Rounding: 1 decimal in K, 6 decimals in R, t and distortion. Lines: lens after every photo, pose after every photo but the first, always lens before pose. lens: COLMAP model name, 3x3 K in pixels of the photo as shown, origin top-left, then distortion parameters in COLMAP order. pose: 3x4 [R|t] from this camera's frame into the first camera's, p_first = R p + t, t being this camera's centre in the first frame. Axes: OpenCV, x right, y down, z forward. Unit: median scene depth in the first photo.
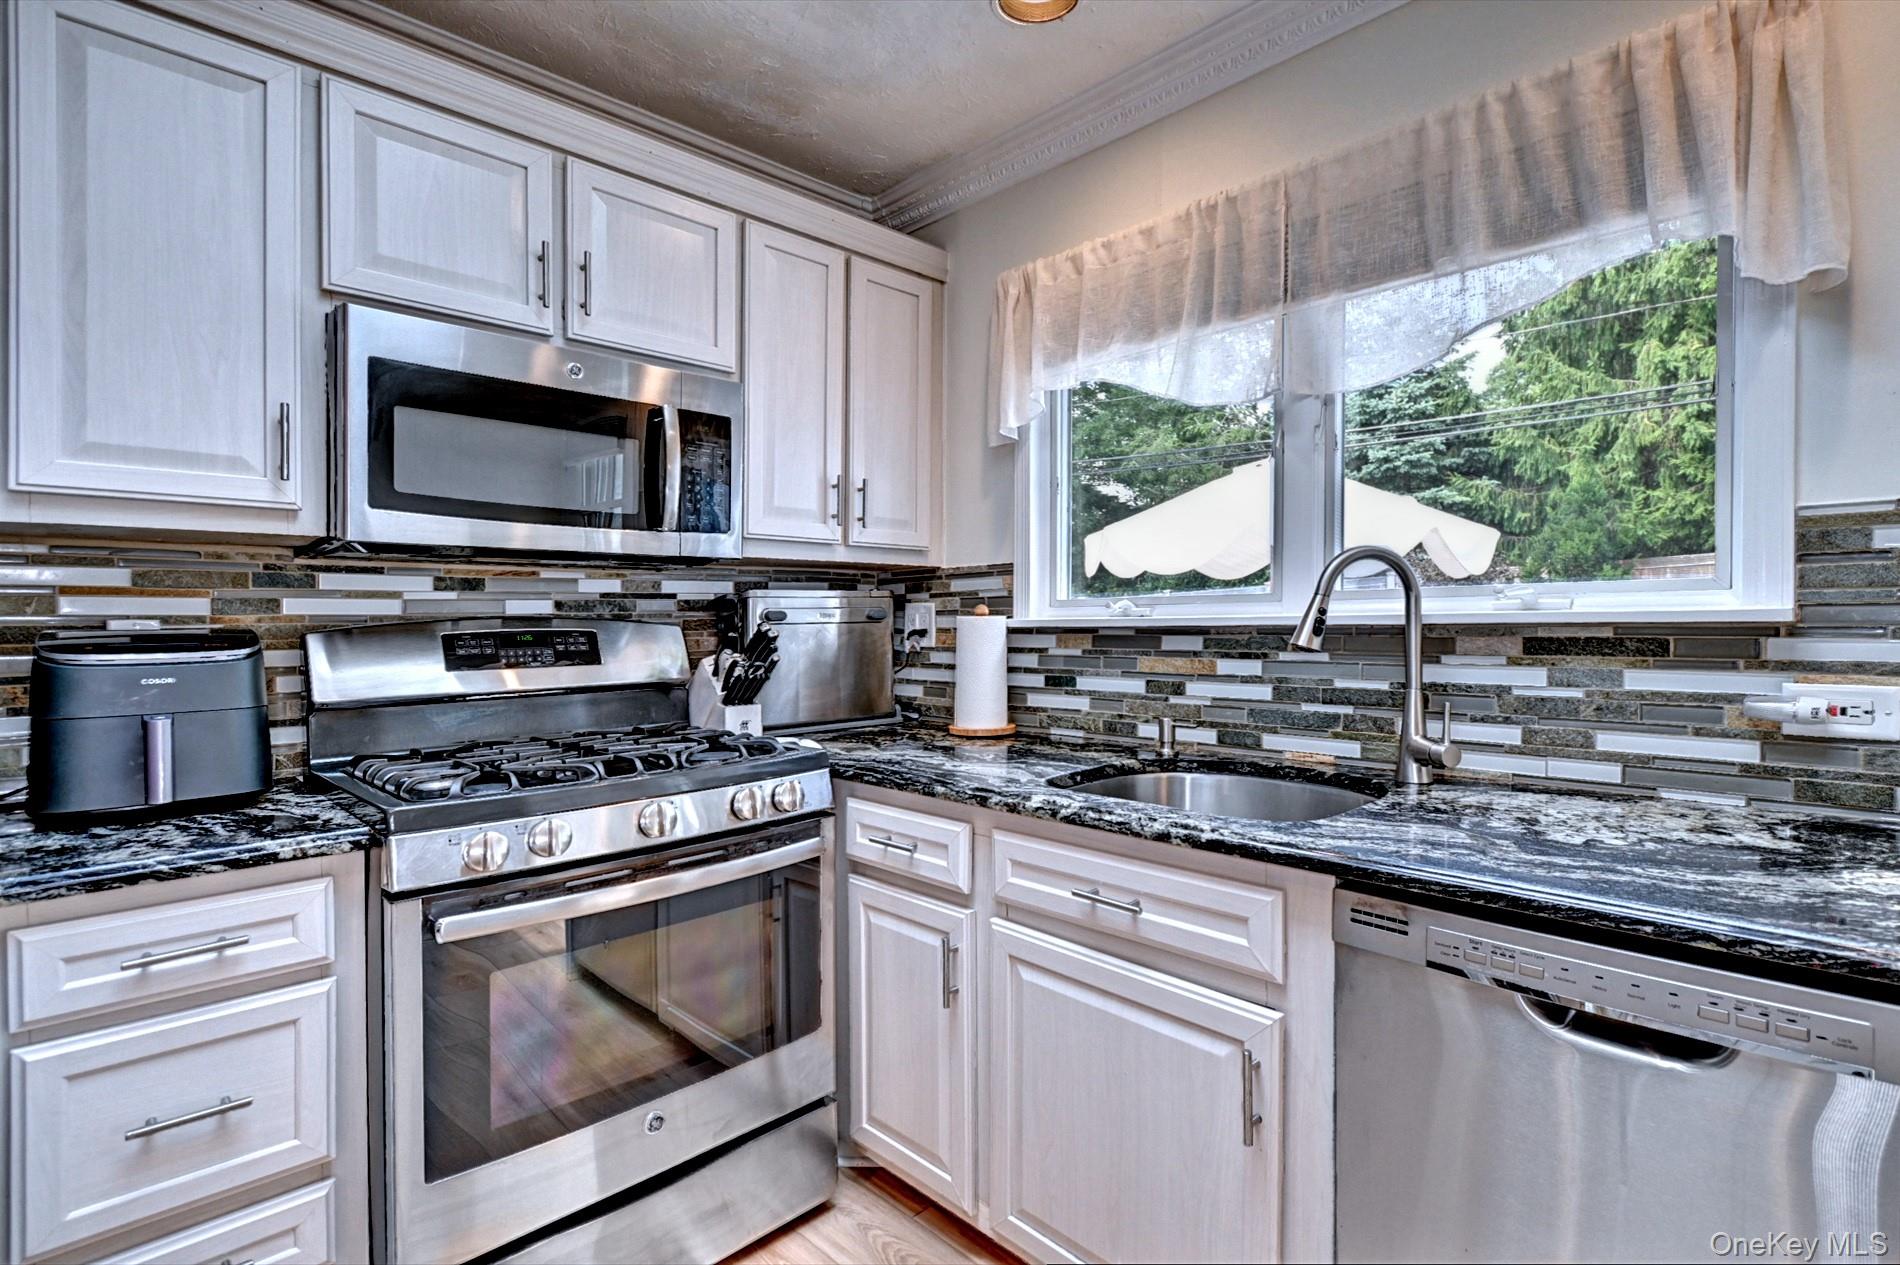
lens RADIAL K [[915.8, 0, 1017.2], [0, 915.8, 632.6], [0, 0, 1]] dist [0.009096, -0.001492]
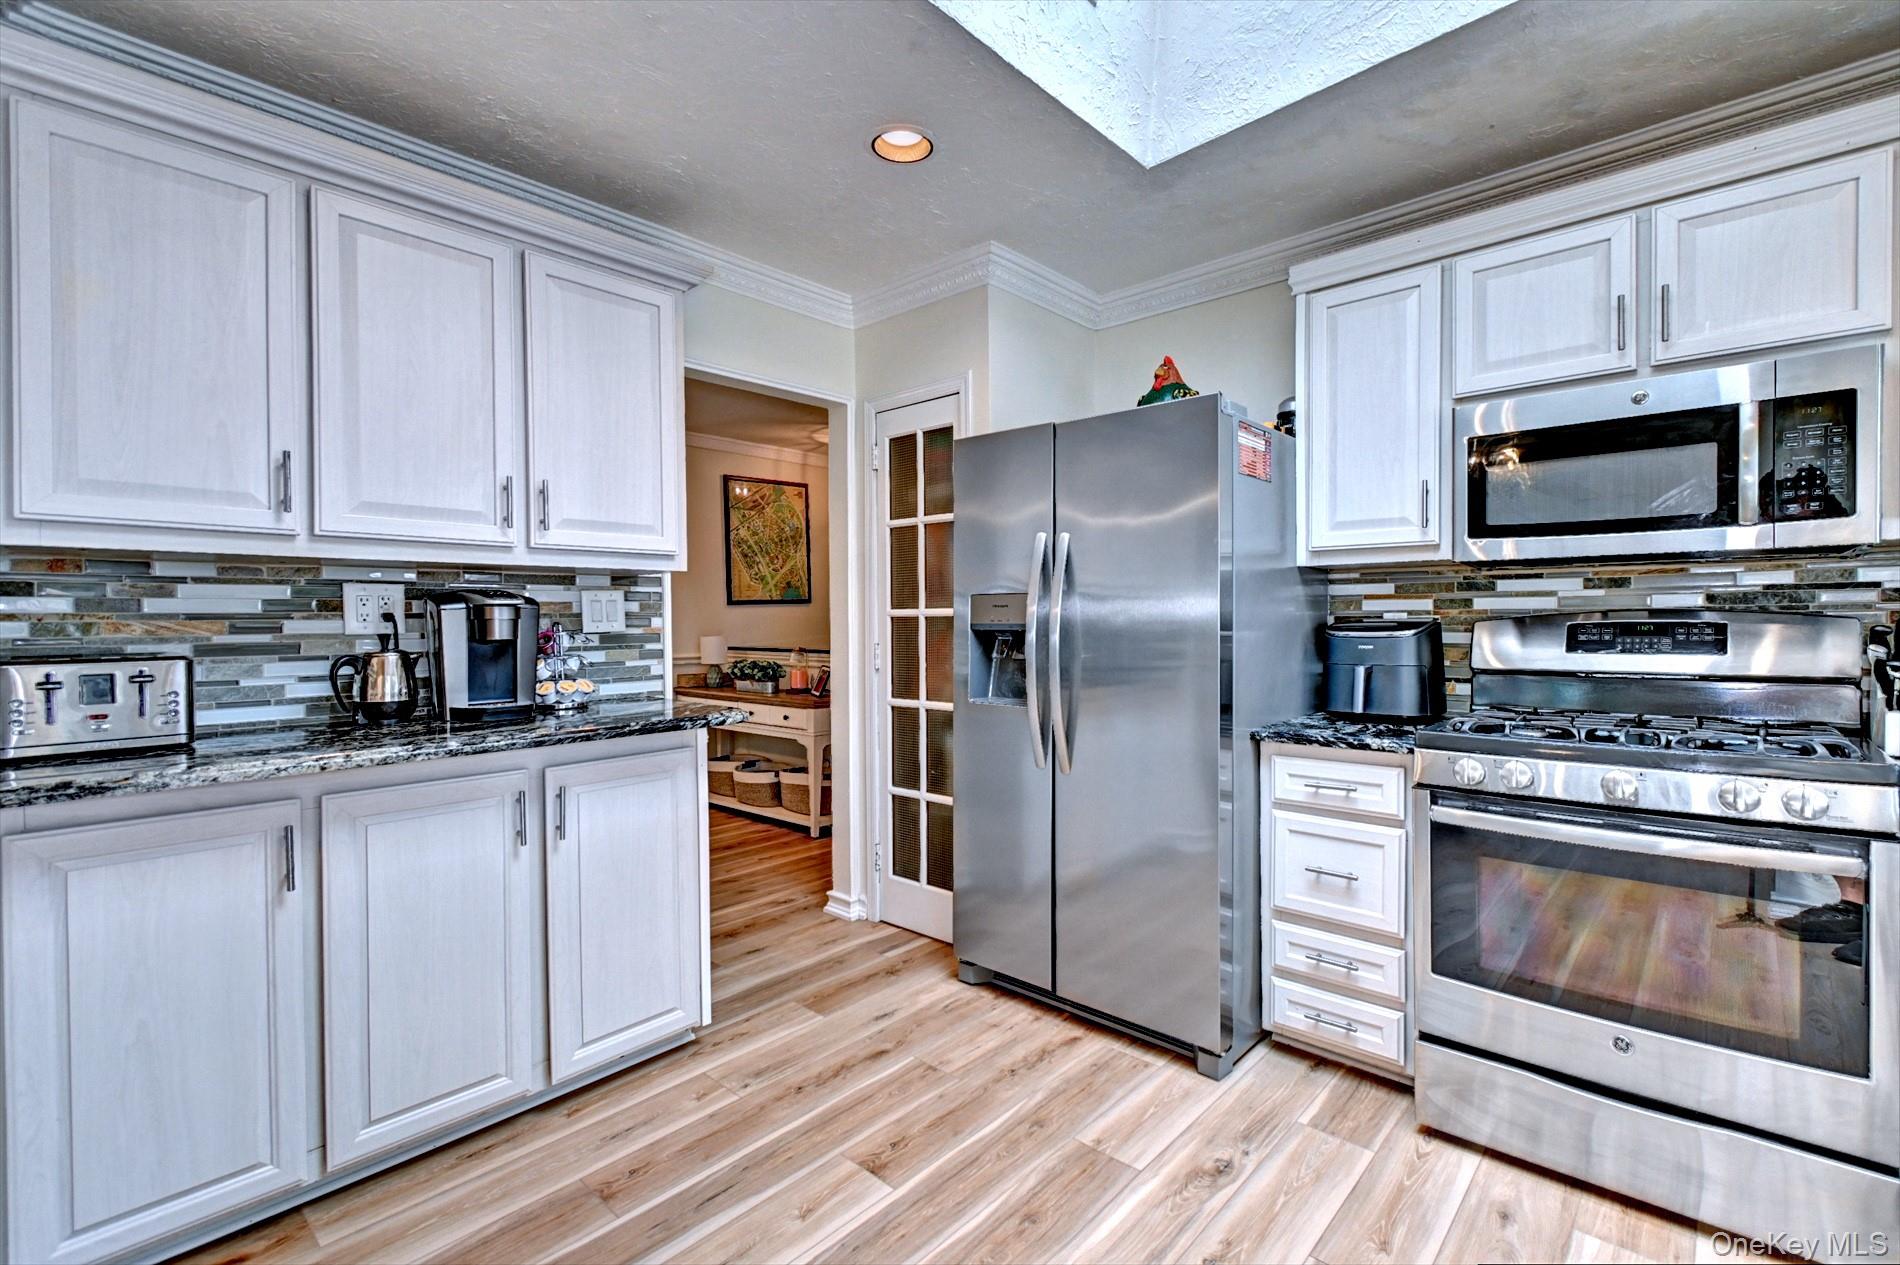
lens RADIAL K [[846.7, 0, 917.9], [0, 846.7, 657.2], [0, 0, 1]] dist [-0.000461, -0.000494]
pose [[-0.000263, 0.053779, -0.998553, 0.575727], [-0.007857, 0.998522, 0.053779, -0.008055], [0.999969, 0.007860, 0.000160, 0.089189]]
